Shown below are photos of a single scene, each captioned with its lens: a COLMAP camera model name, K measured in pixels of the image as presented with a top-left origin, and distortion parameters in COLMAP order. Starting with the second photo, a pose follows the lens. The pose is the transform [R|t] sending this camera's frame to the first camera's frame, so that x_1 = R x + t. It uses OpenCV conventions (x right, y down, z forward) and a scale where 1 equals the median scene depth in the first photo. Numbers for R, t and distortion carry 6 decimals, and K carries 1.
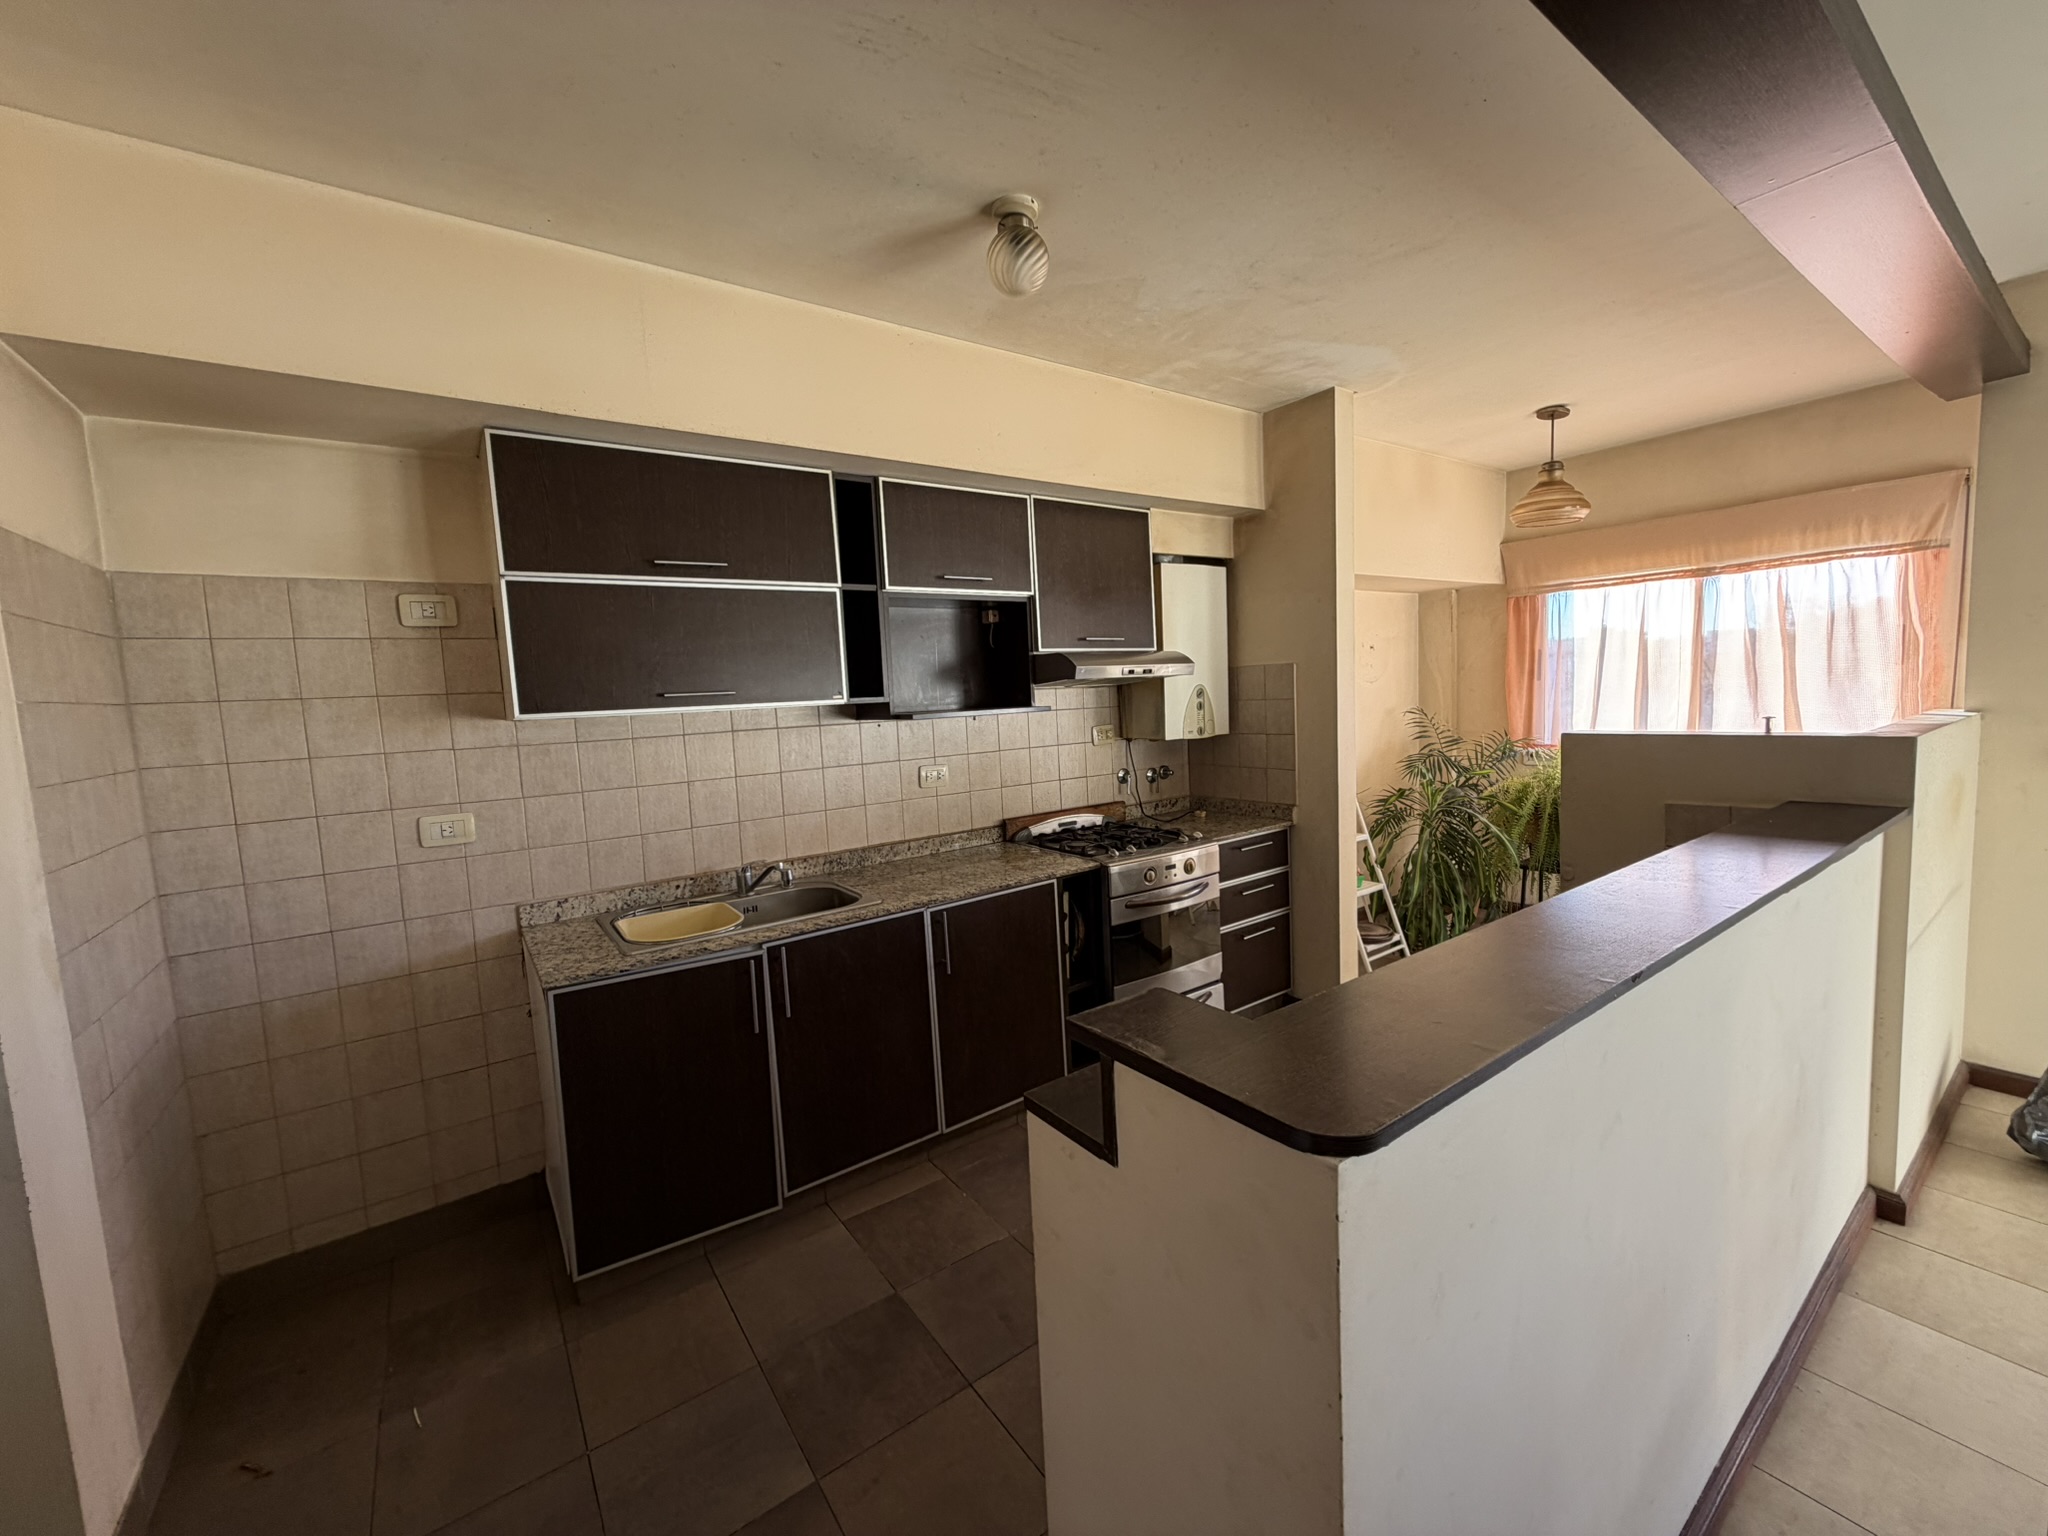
lens RADIAL K [[818.2, 0, 1022.0], [0, 818.2, 765.7], [0, 0, 1]] dist [0.000945, 0.000710]
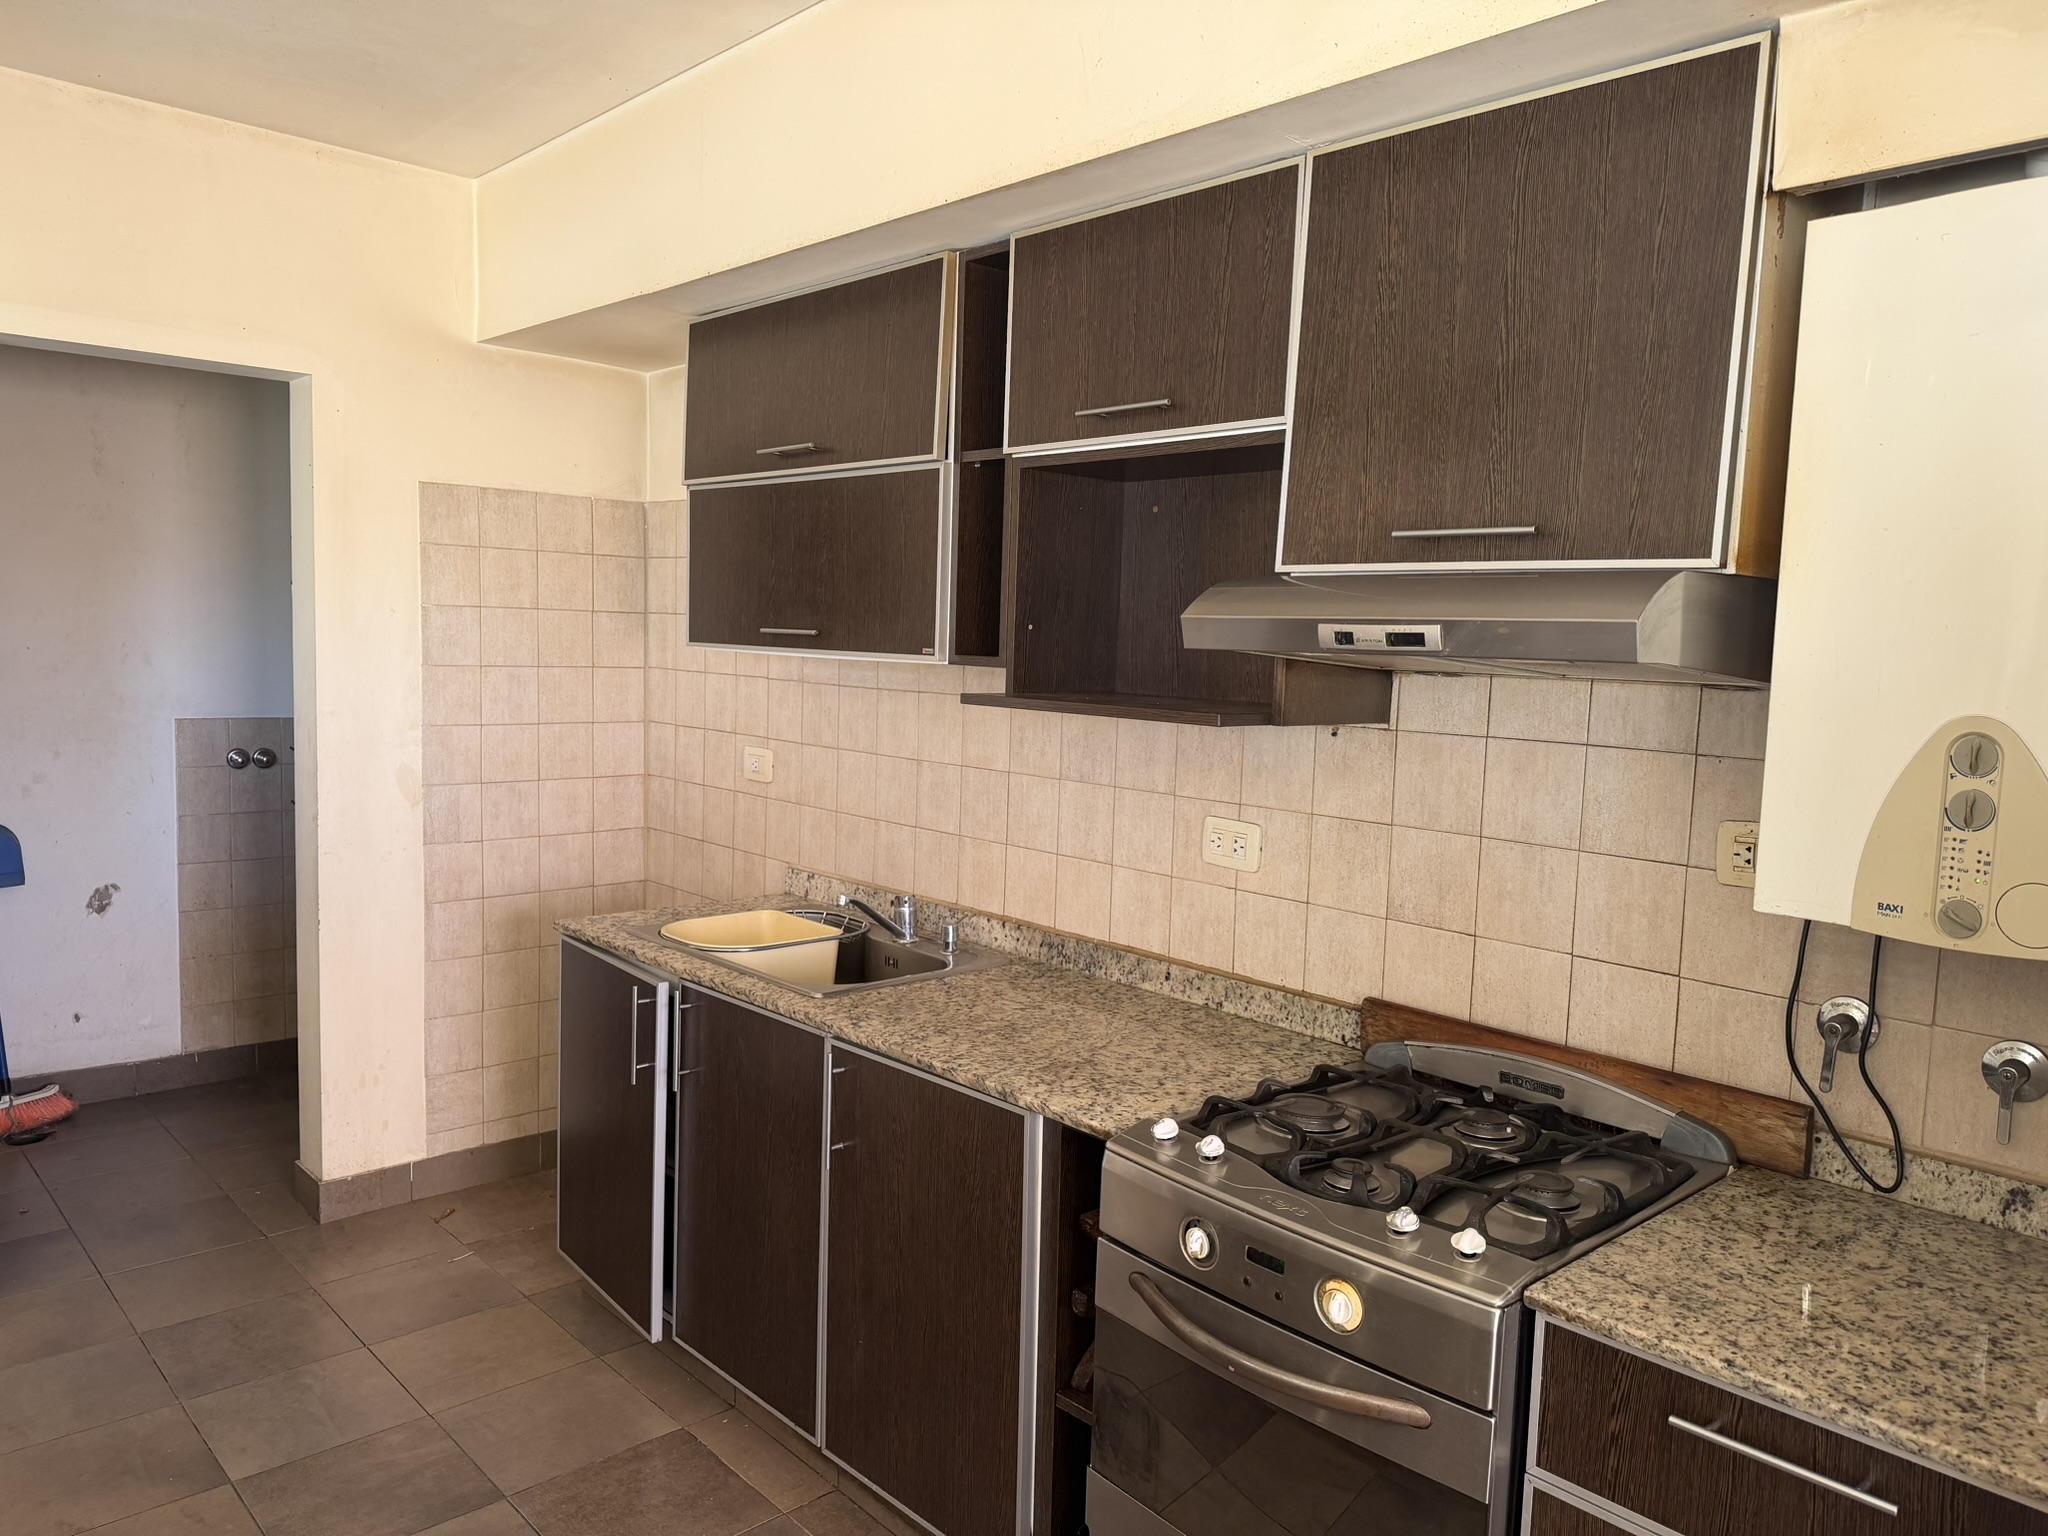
lens RADIAL K [[1433.7, 0, 1017.9], [0, 1433.7, 777.1], [0, 0, 1]] dist [0.083693, -0.103794]
pose [[0.115353, 0.149315, -0.982038, 0.630243], [-0.128288, 0.982597, 0.134331, -0.110872], [0.985005, 0.110489, 0.132501, 0.737513]]
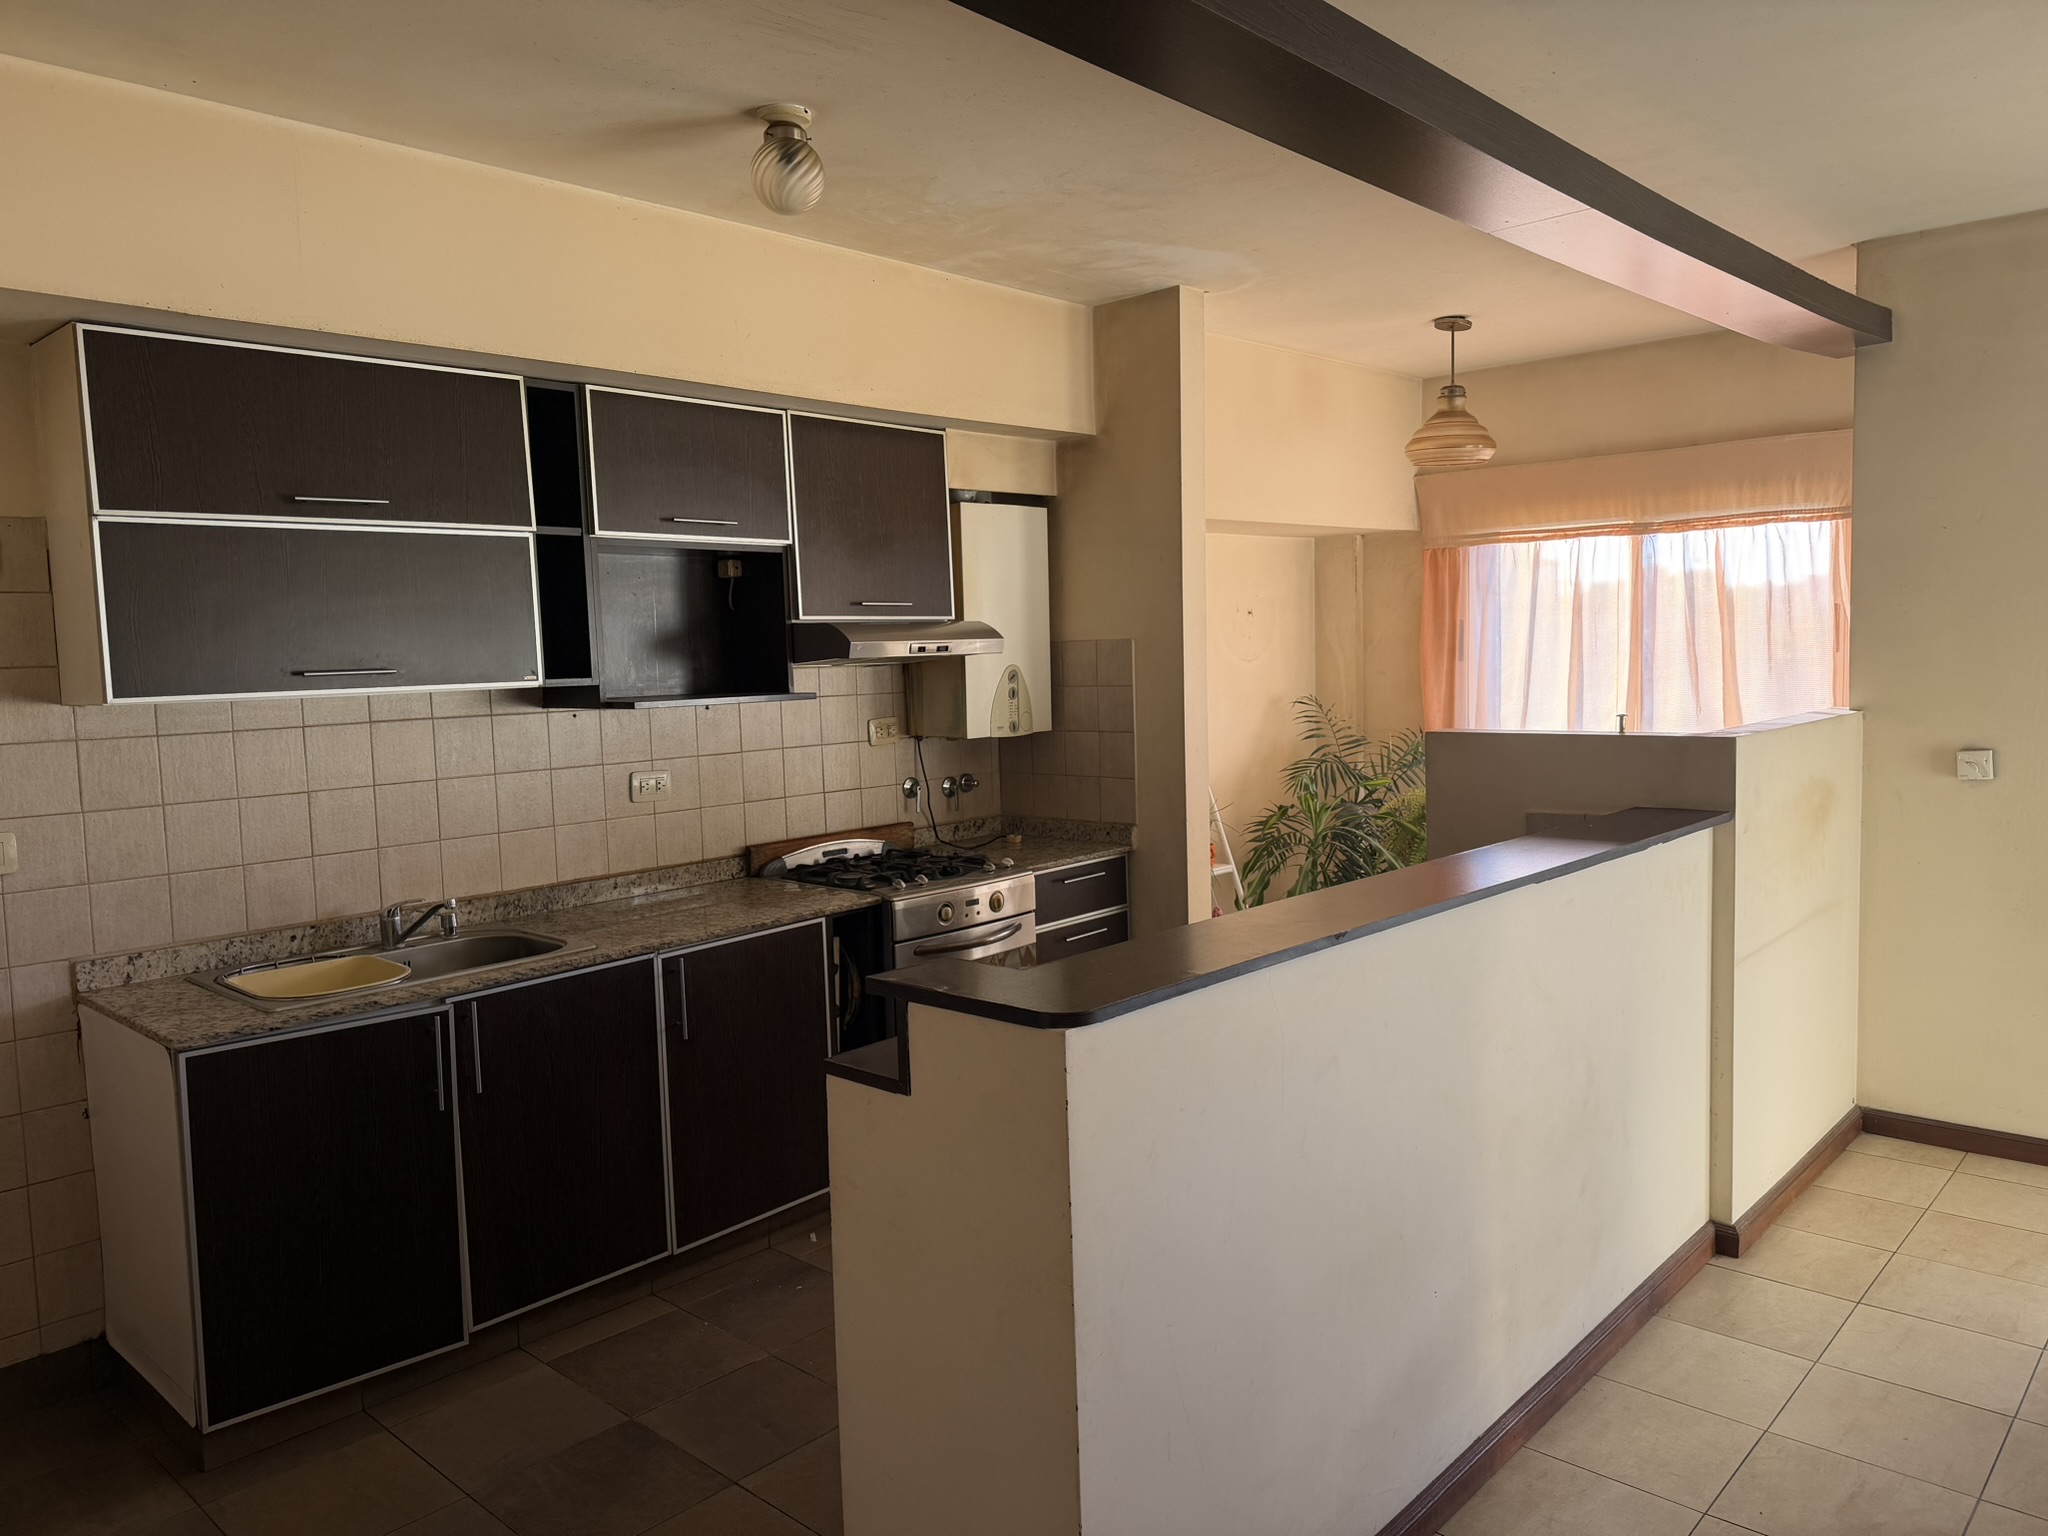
lens RADIAL K [[1433.7, 0, 1018.2], [0, 1433.7, 770.2], [0, 0, 1]] dist [0.083693, -0.103794]
pose [[0.979942, 0.000502, 0.199283, -0.040757], [0.001628, 0.999943, -0.010521, 0.012057], [-0.199277, 0.010634, 0.979885, -0.301642]]
